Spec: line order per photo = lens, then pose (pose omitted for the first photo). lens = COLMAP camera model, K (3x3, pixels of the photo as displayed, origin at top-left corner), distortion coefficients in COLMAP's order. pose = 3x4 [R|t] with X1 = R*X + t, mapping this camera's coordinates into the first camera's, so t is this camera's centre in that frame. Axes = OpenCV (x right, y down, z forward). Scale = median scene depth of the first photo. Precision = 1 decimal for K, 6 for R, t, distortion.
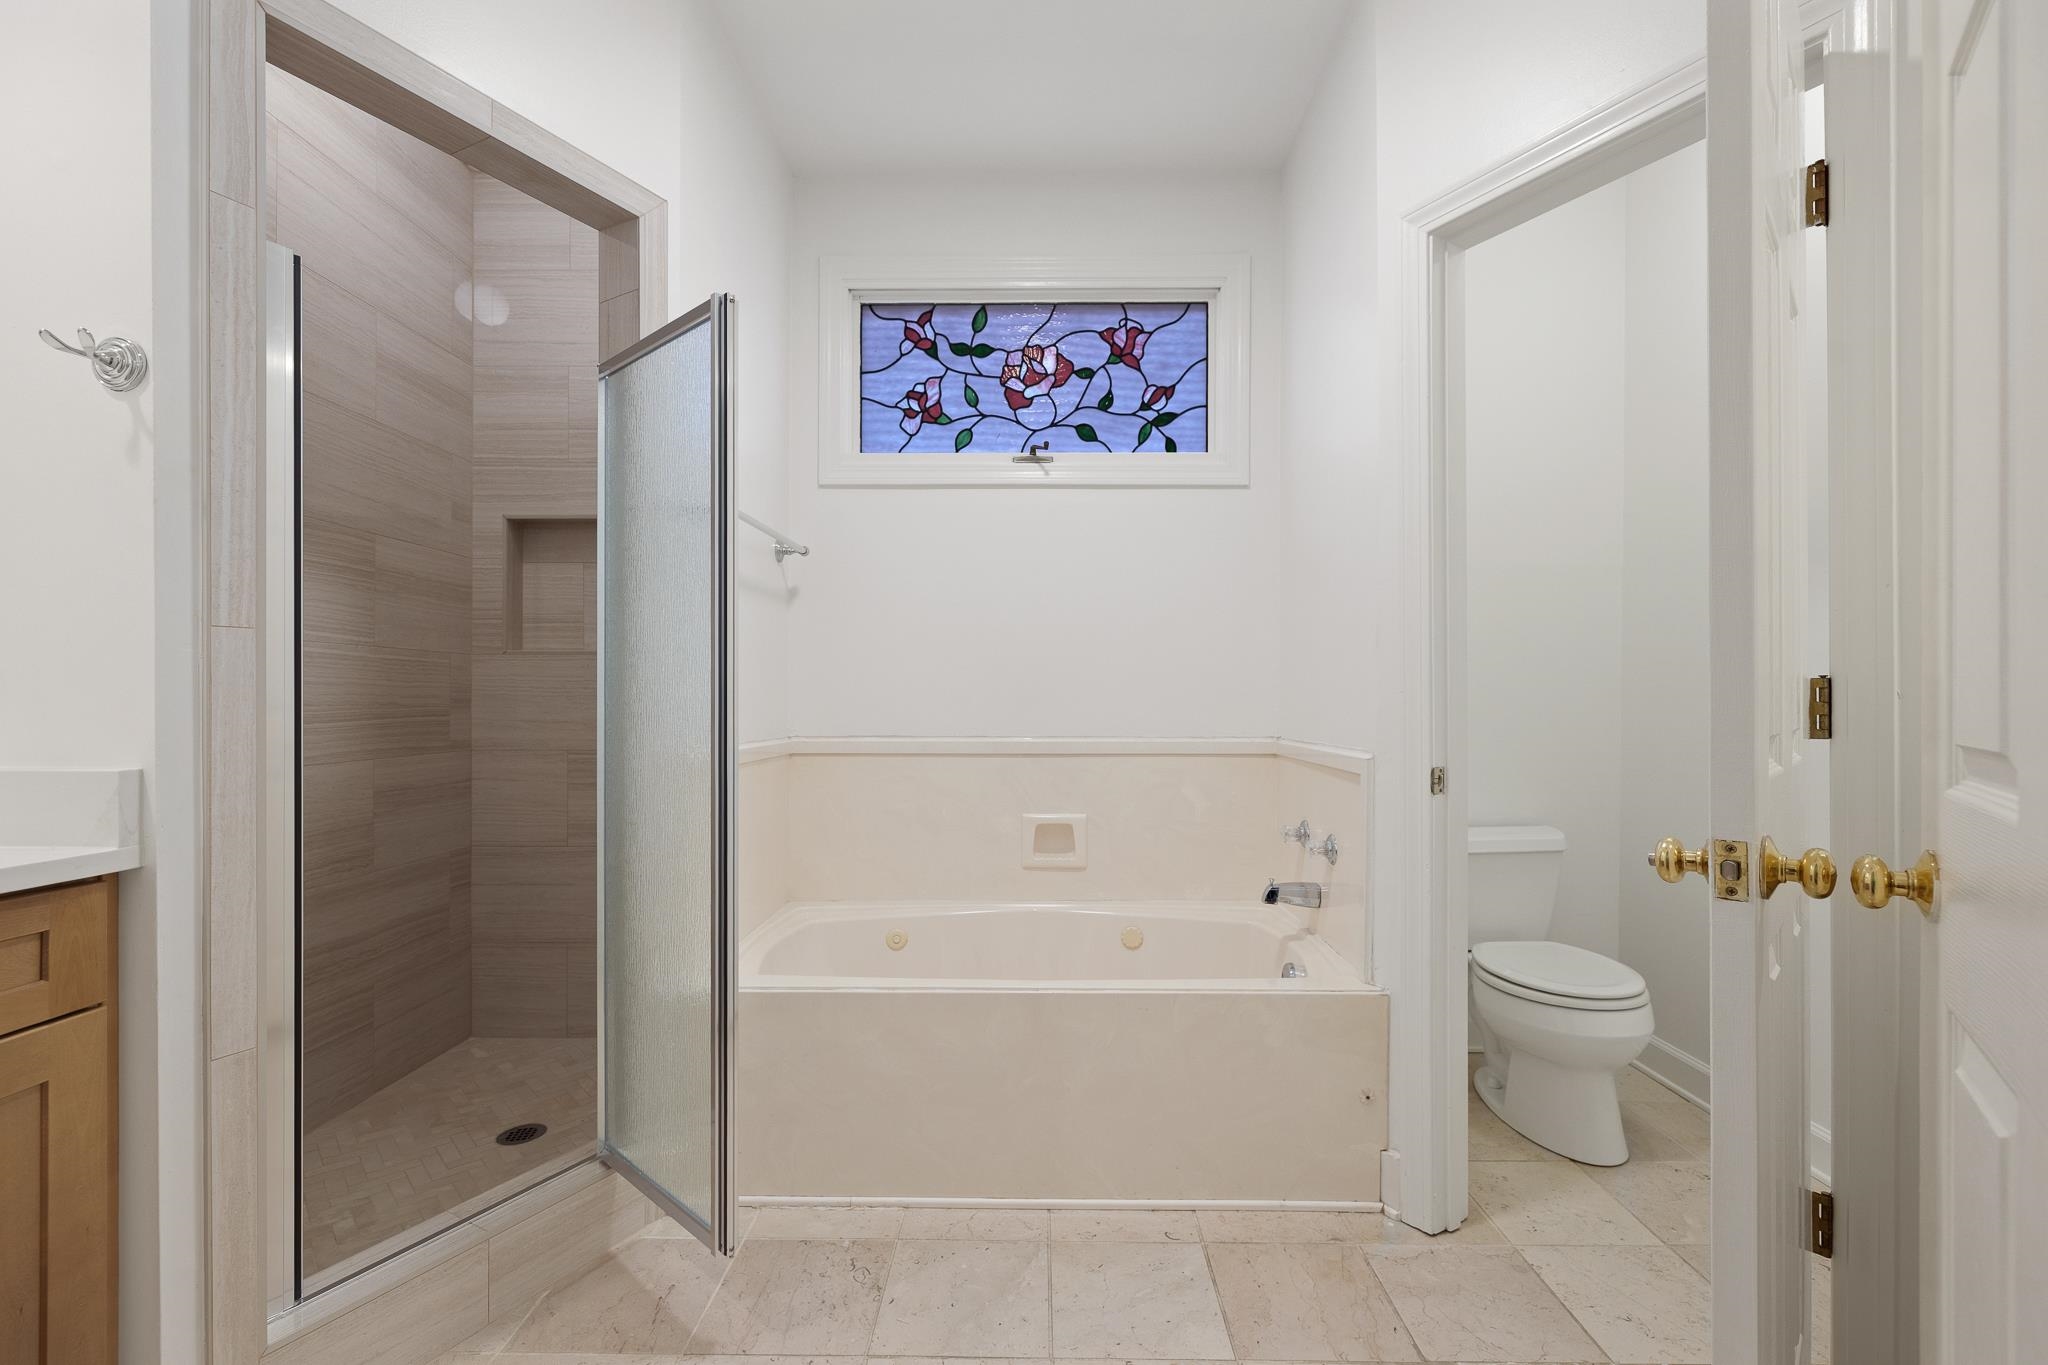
lens RADIAL K [[885.2, 0, 1027.9], [0, 885.2, 702.0], [0, 0, 1]] dist [-0.000180, -0.000272]
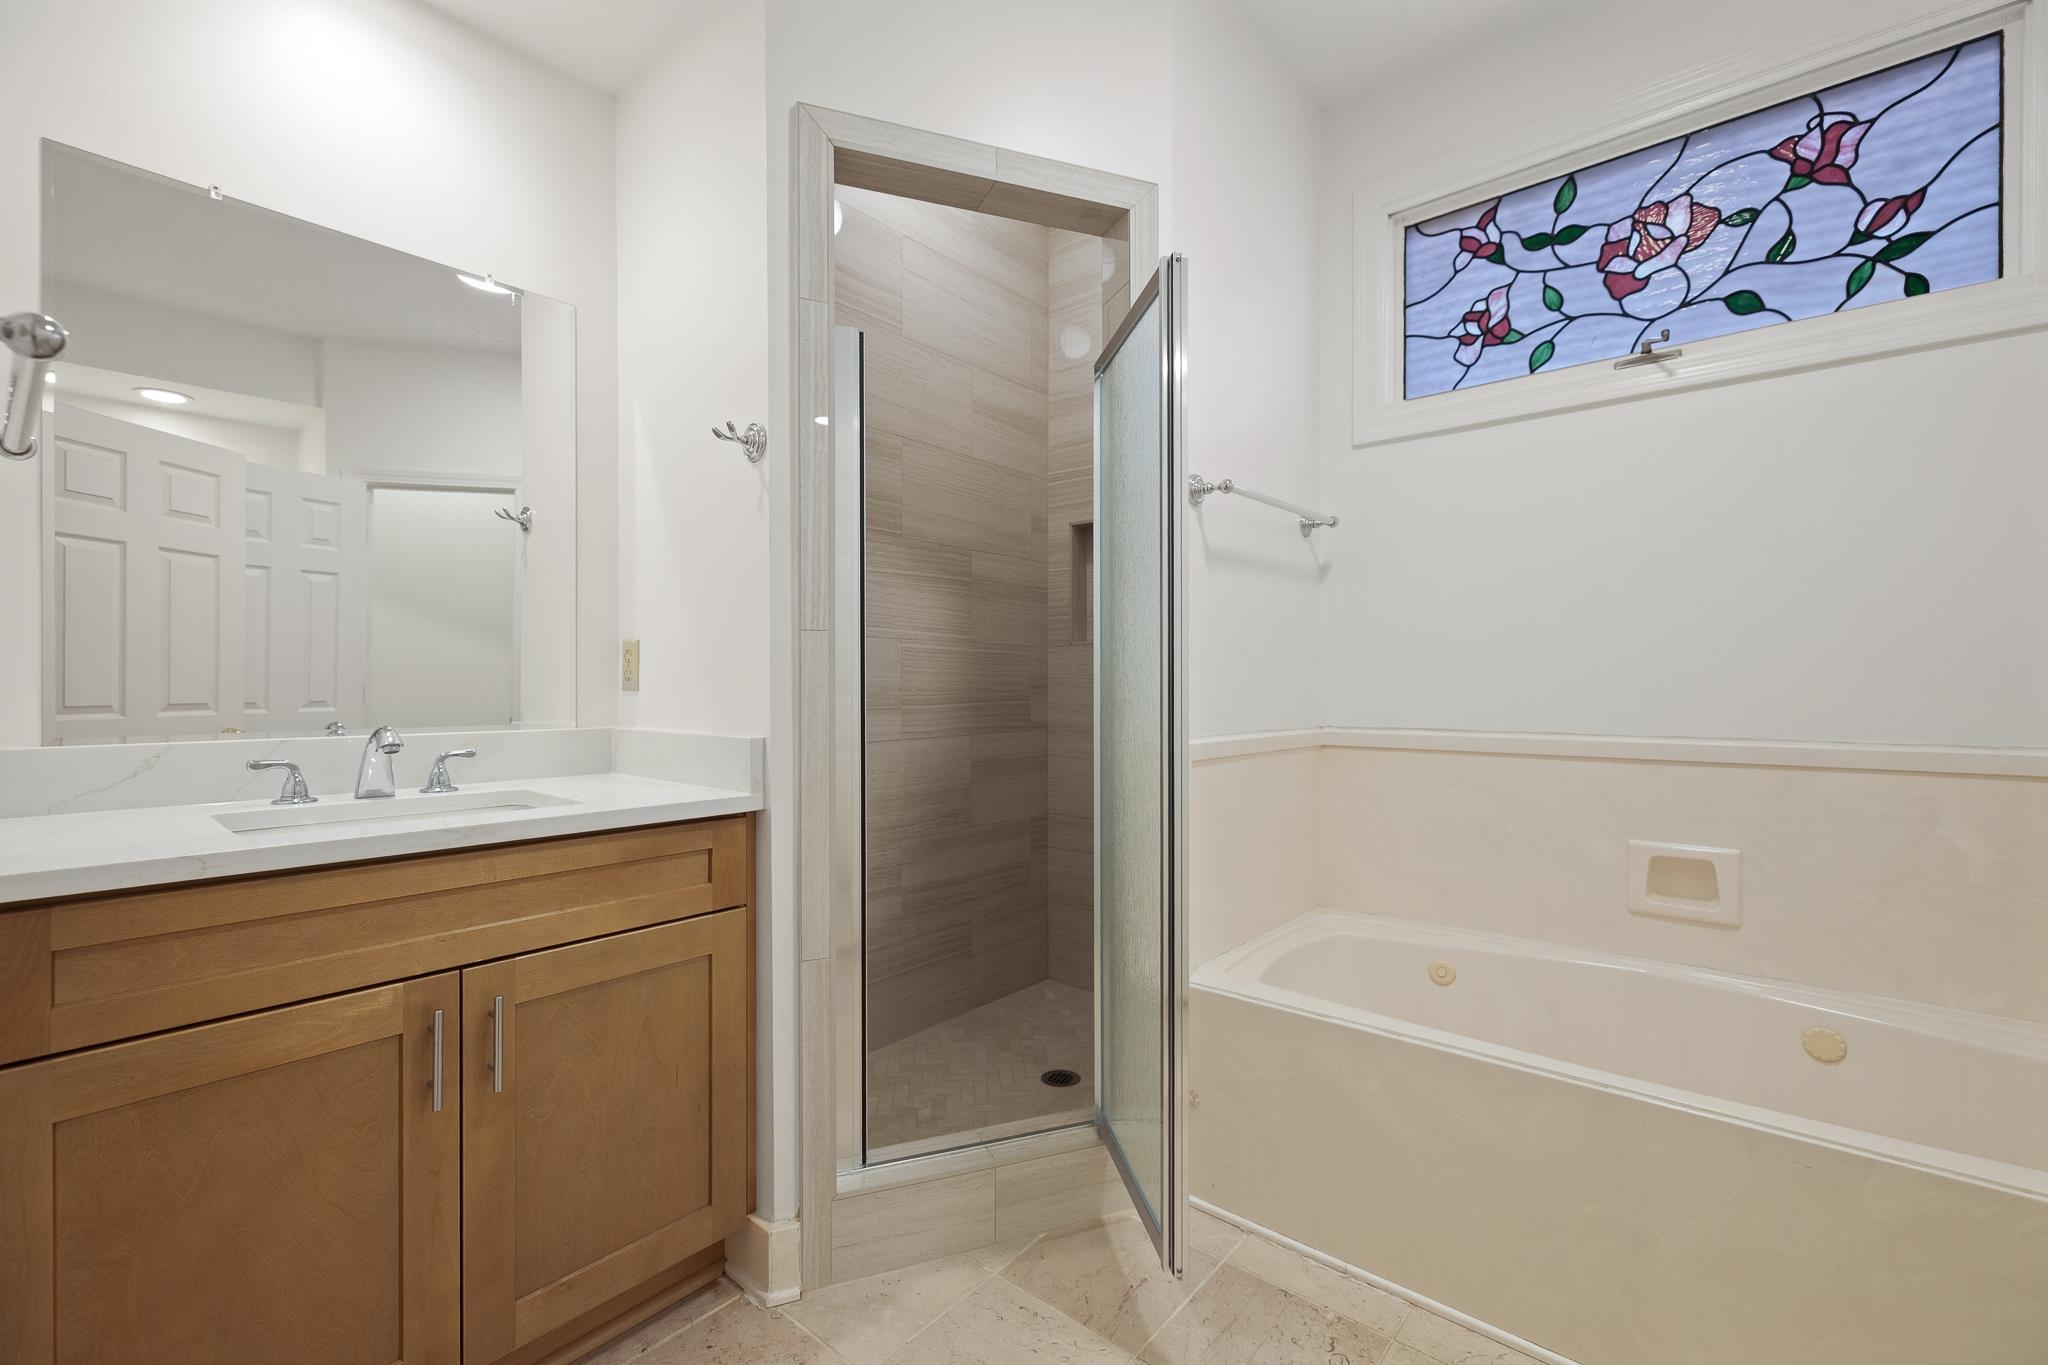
lens RADIAL K [[874.5, 0, 1030.3], [0, 874.5, 691.0], [0, 0, 1]] dist [0.001702, -0.000207]
pose [[0.763163, 0.002870, -0.646200, 0.089771], [-0.001264, 0.999995, 0.002949, 0.000083], [0.646205, -0.001434, 0.763163, 0.118745]]
